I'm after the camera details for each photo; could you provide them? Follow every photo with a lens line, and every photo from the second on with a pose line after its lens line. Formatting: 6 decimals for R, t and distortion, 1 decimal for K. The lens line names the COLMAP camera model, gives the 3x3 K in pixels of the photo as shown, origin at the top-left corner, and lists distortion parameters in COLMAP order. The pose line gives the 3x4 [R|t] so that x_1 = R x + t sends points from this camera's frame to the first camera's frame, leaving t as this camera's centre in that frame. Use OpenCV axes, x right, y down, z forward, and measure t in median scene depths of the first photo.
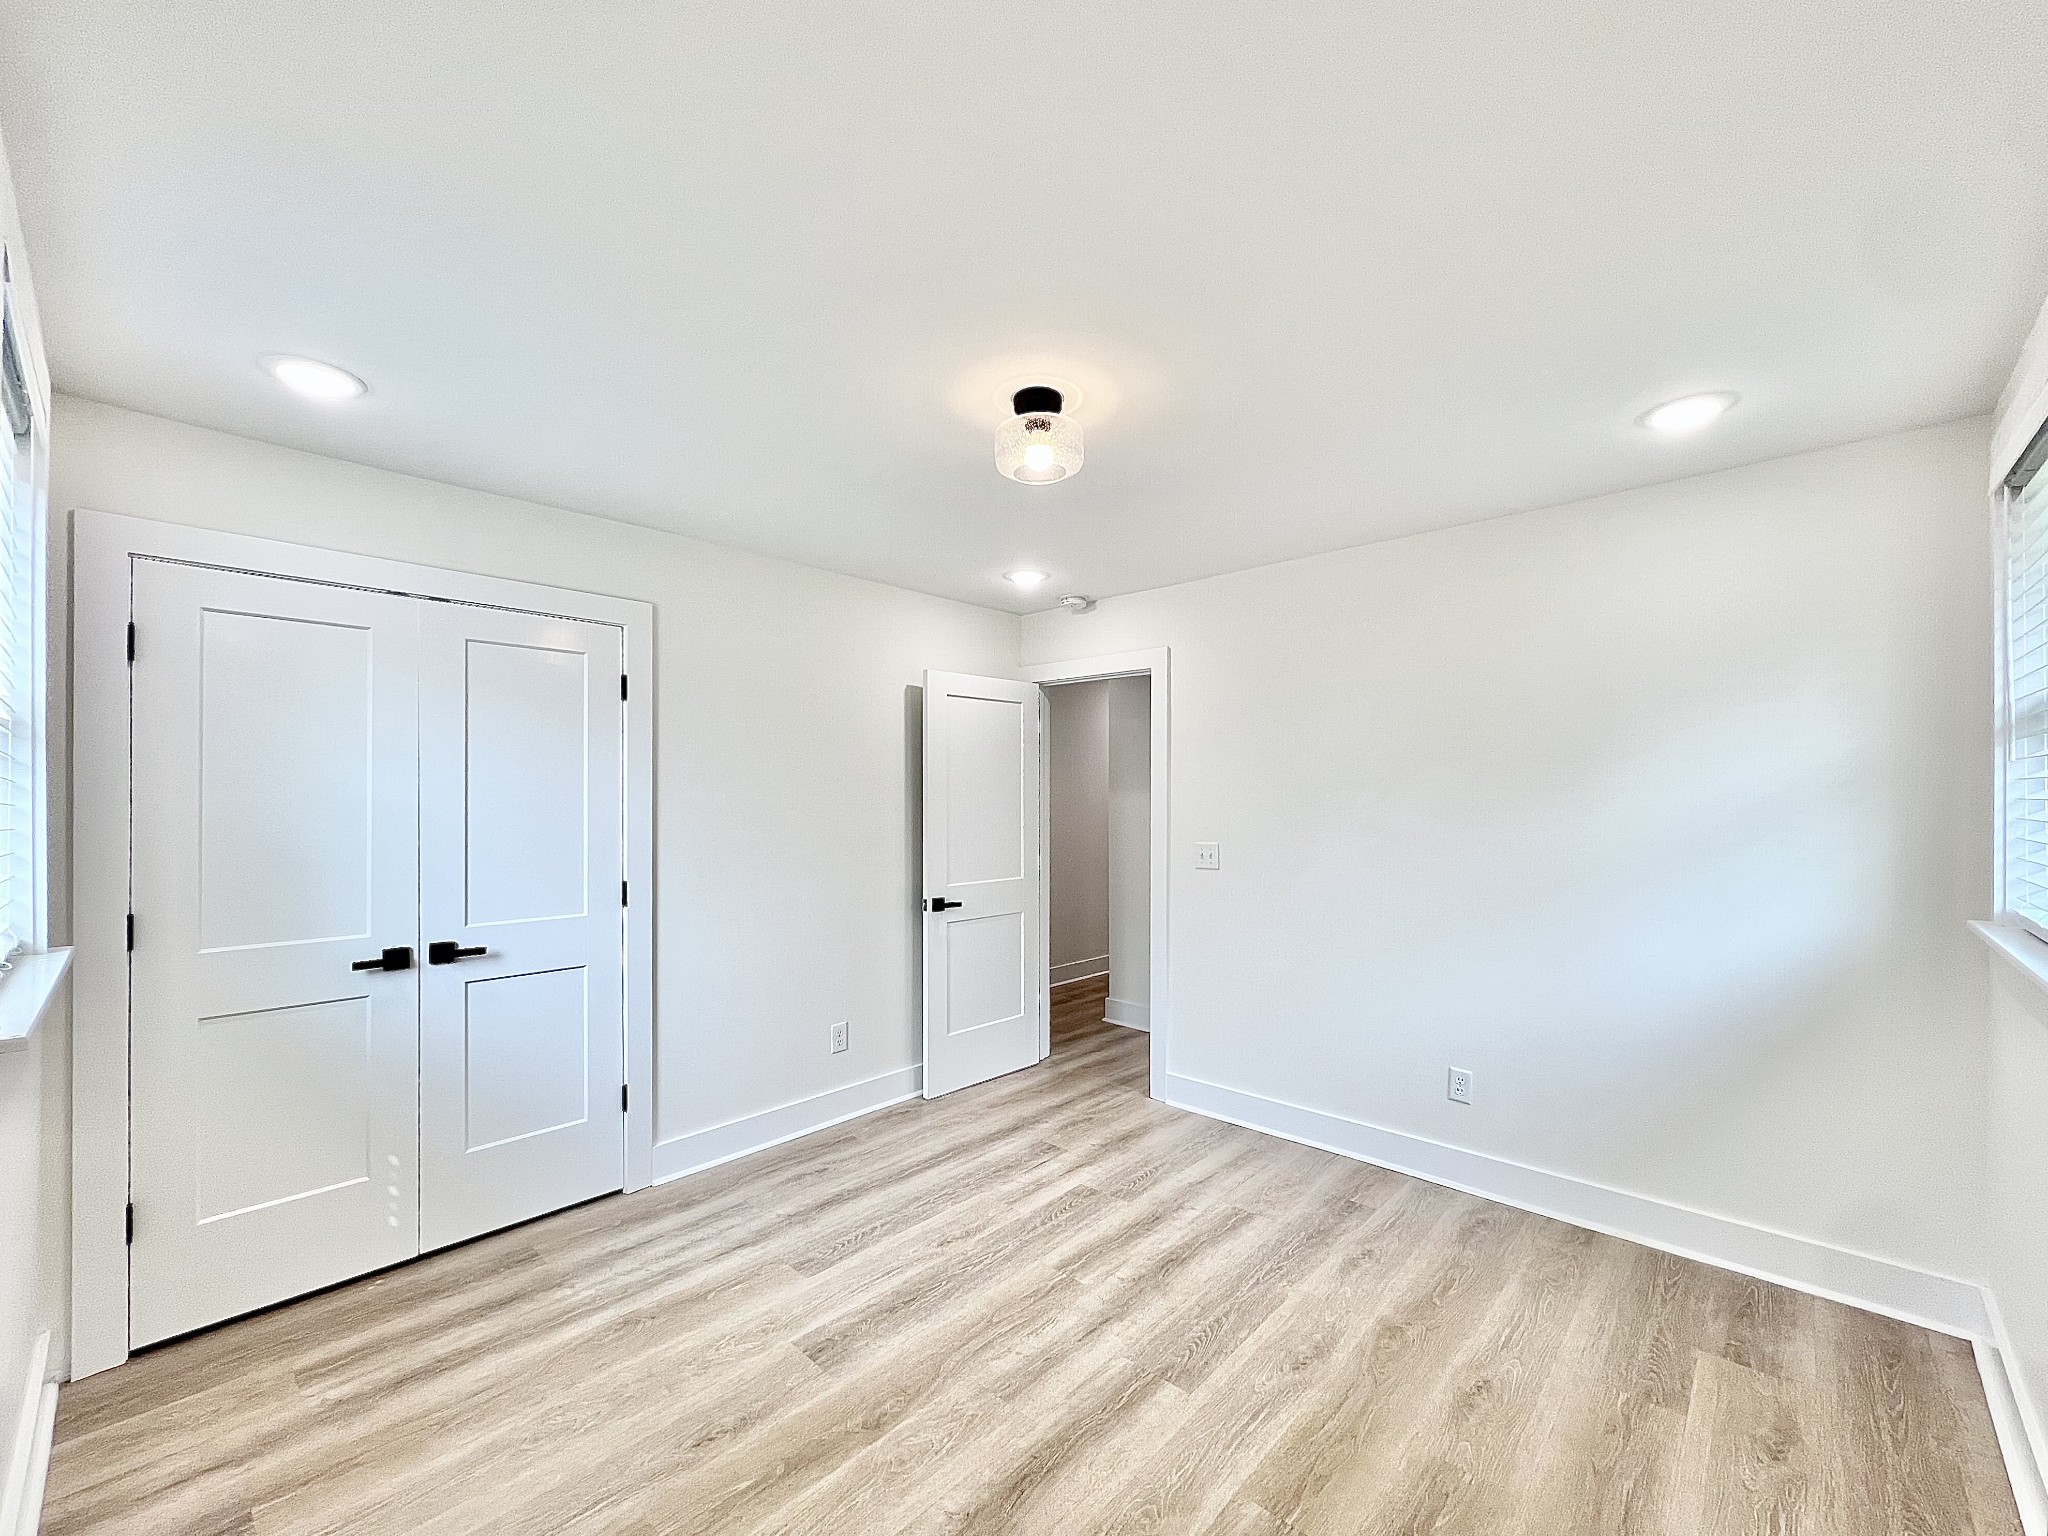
lens RADIAL K [[829.4, 0, 1027.7], [0, 829.4, 799.4], [0, 0, 1]] dist [0.001598, 0.000298]
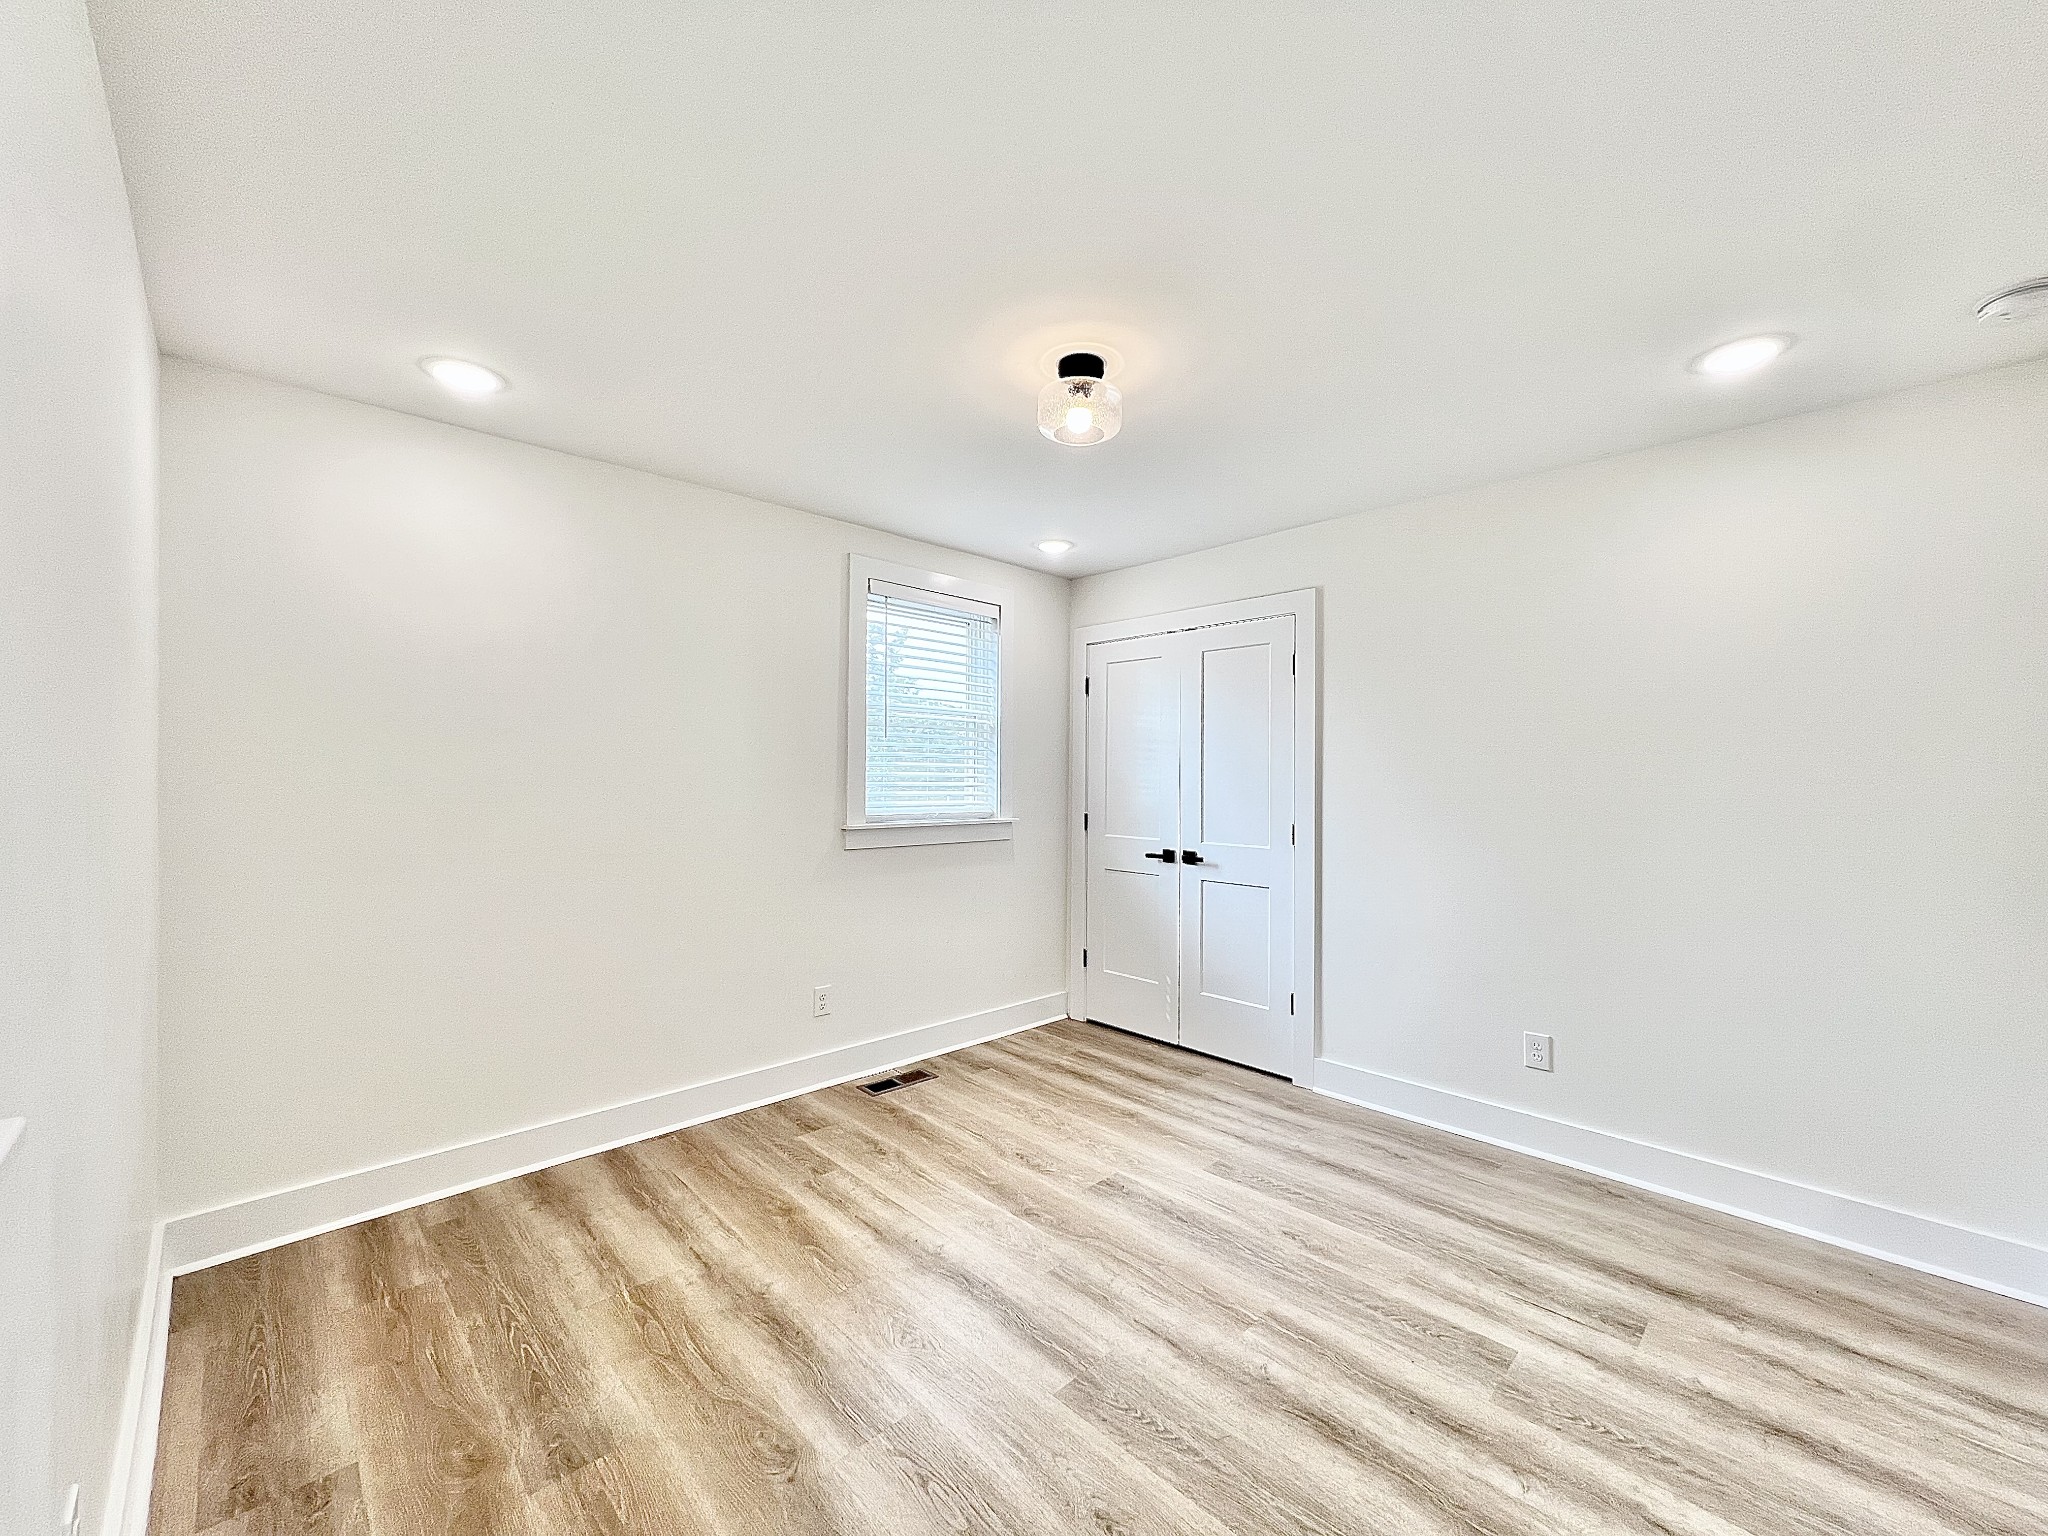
lens RADIAL K [[814.3, 0, 1028.7], [0, 814.3, 777.4], [0, 0, 1]] dist [0.000486, 0.000191]
pose [[-0.048605, 0.002190, -0.998816, 0.903023], [-0.005786, 0.999980, 0.002474, 0.036604], [0.998801, 0.005900, -0.048592, 0.847457]]
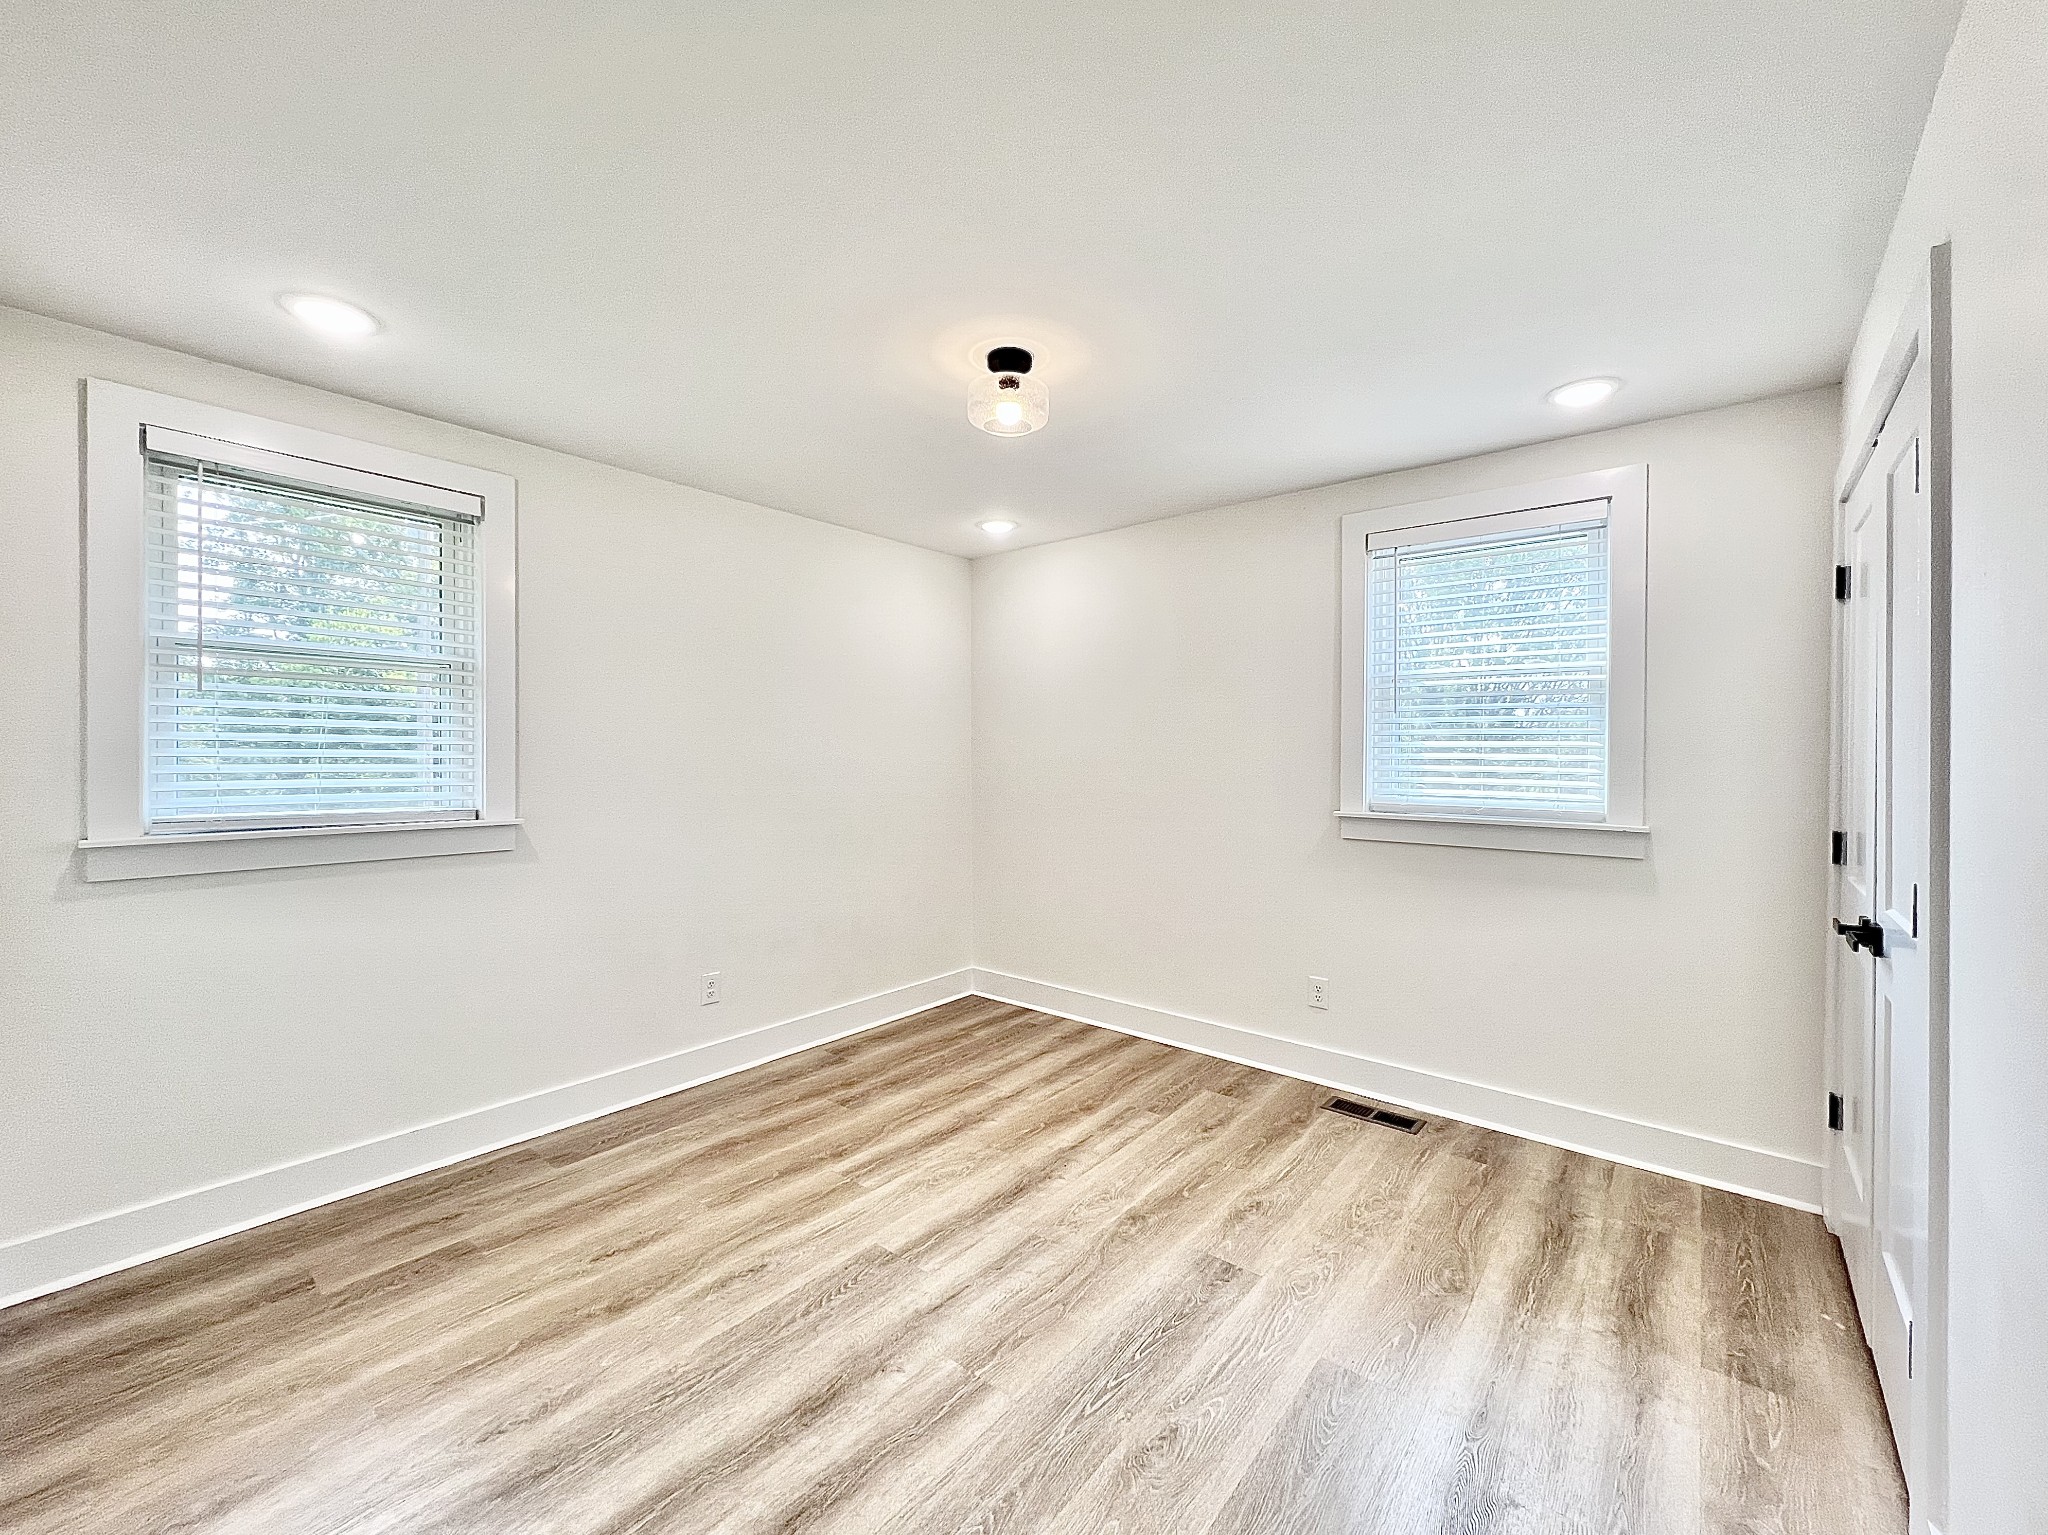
lens RADIAL K [[826.8, 0, 1030.6], [0, 826.8, 759.7], [0, 0, 1]] dist [0.001076, 0.000090]
pose [[-0.997842, -0.001371, -0.065643, 0.048615], [-0.001722, 0.999985, 0.005283, 0.035057], [0.065635, 0.005385, -0.997829, 1.799886]]
